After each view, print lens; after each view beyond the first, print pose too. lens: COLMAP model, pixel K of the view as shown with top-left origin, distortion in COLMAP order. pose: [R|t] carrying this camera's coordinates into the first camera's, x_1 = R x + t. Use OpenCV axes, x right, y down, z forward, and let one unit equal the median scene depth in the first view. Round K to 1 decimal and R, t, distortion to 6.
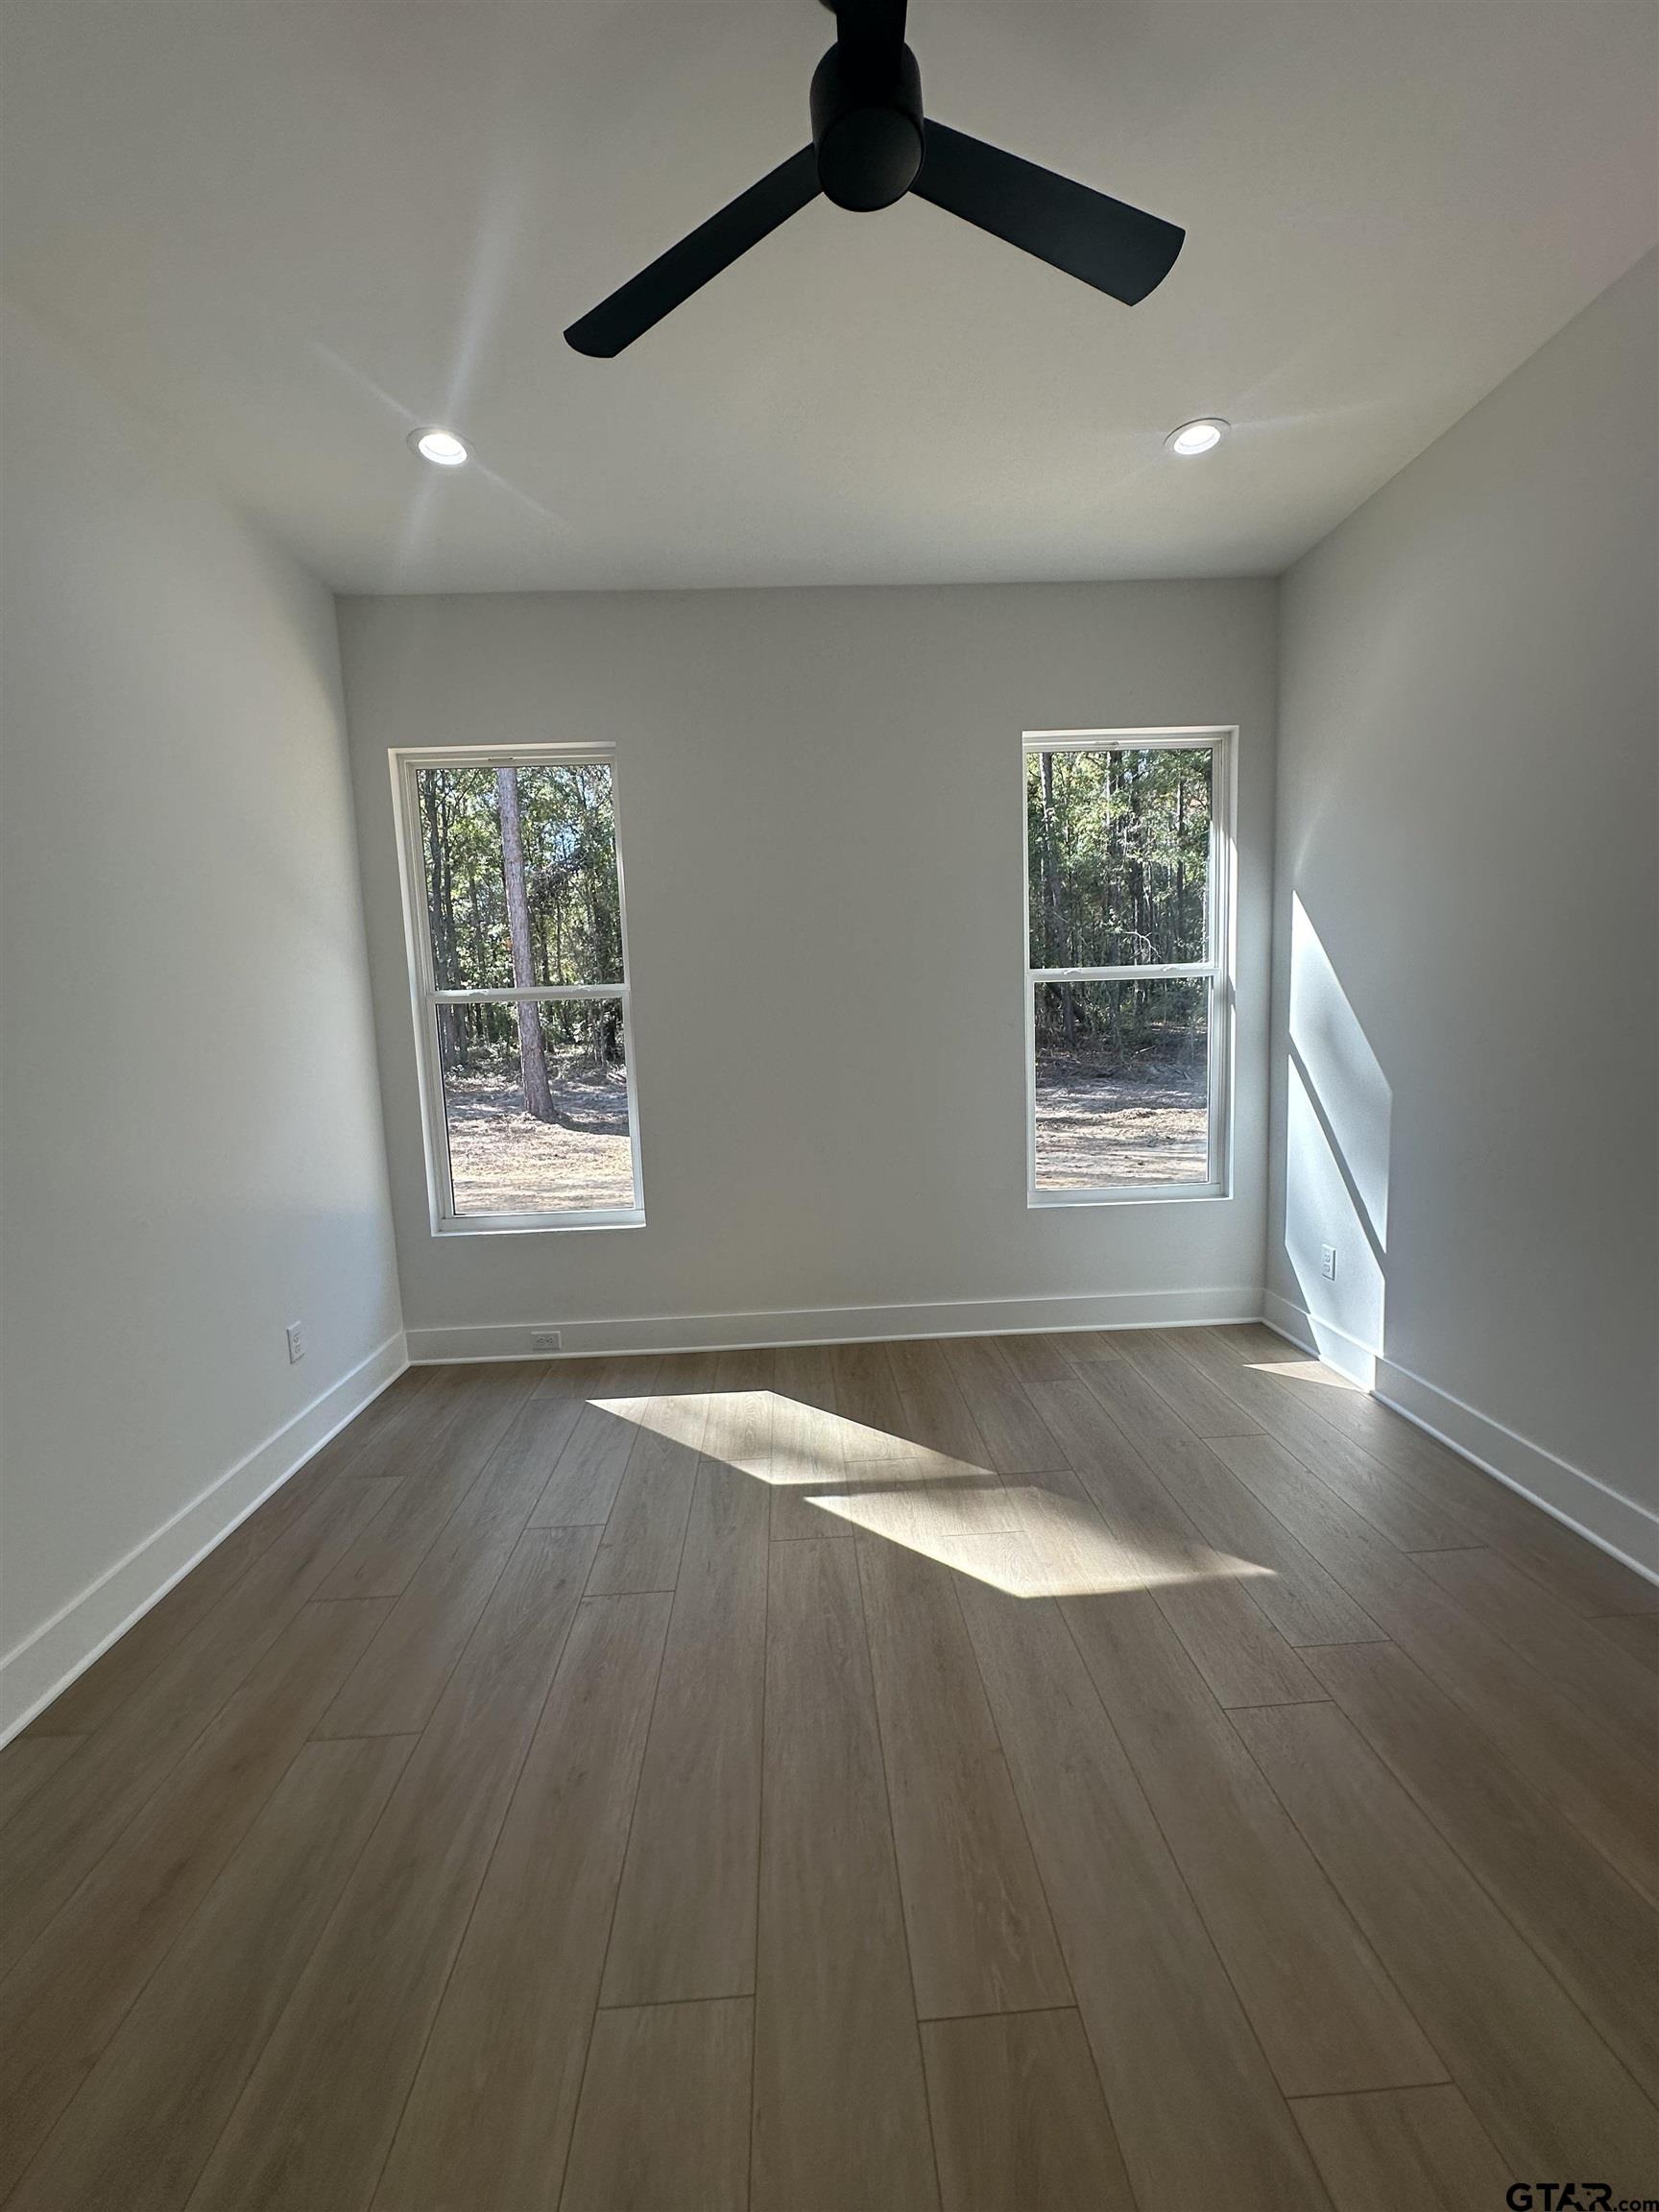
lens RADIAL K [[884.5, 0, 828.6], [0, 884.5, 1106.6], [0, 0, 1]] dist [0.003308, -0.000727]
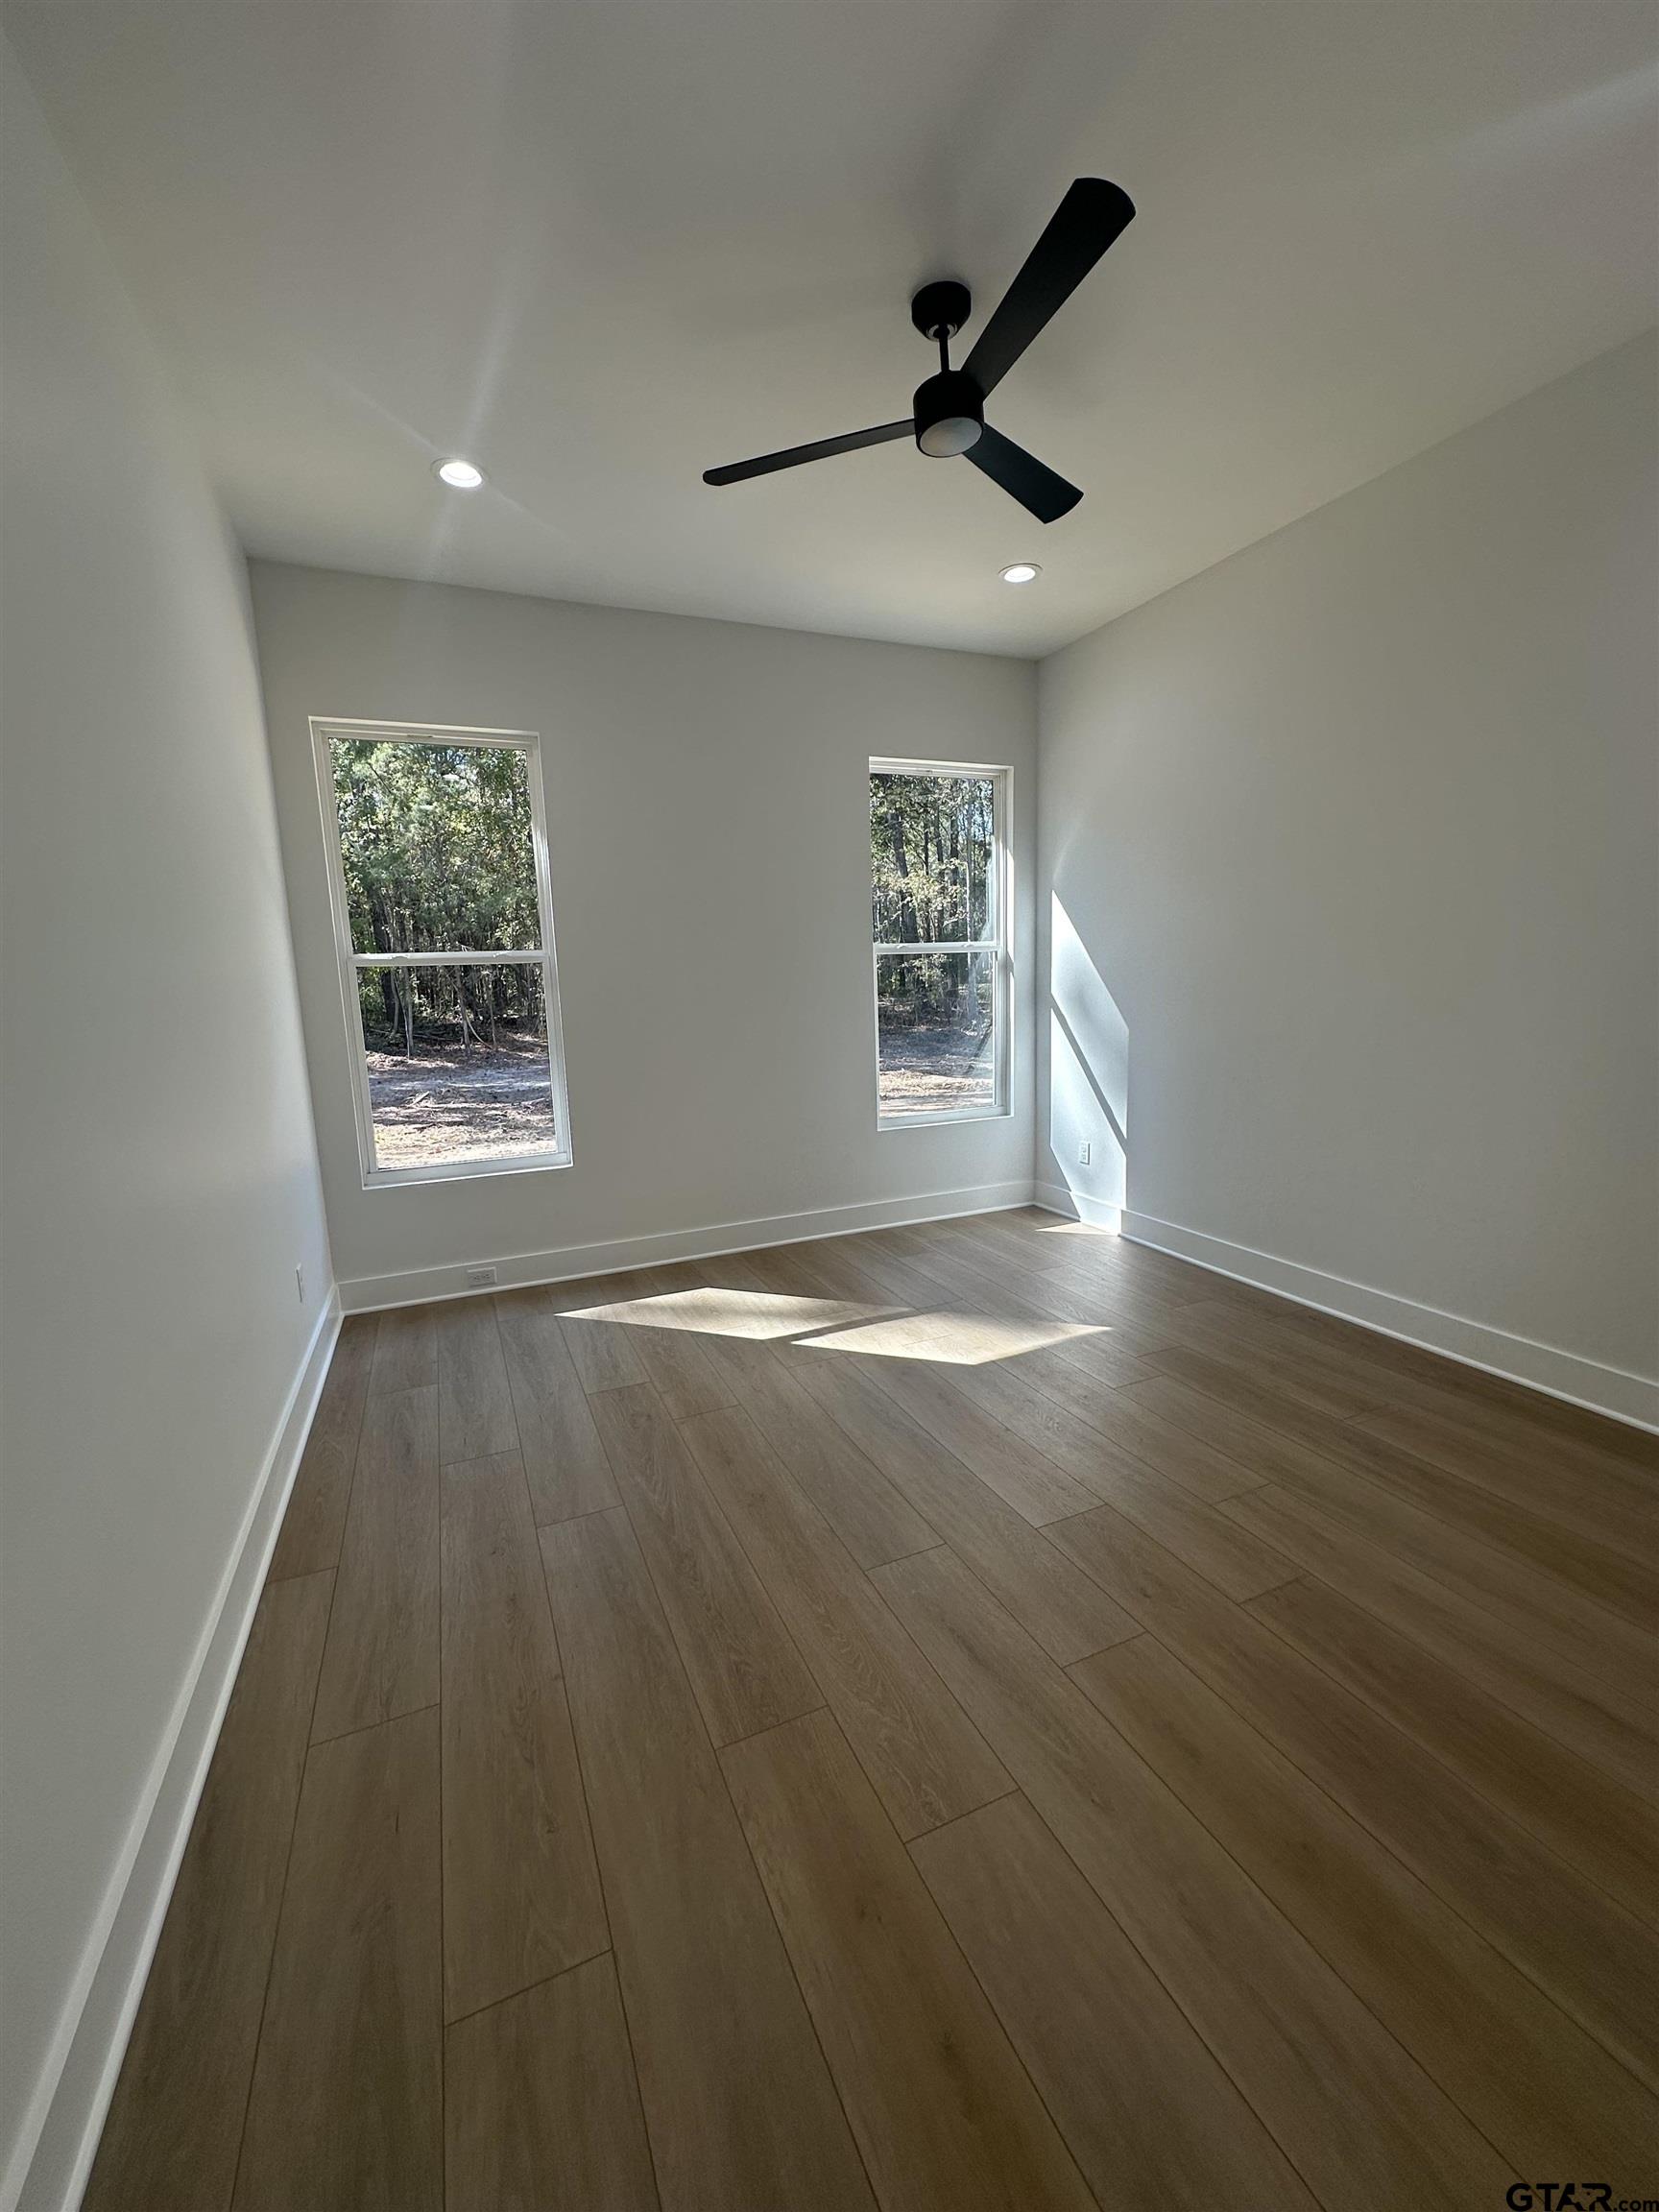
lens RADIAL K [[884.5, 0, 830.6], [0, 884.5, 1105.3], [0, 0, 1]] dist [0.003308, -0.000727]
pose [[0.932534, -0.047492, 0.357945, -0.312990], [0.039390, 0.998777, 0.029896, 0.038870], [-0.358927, -0.013779, 0.933264, -0.178658]]
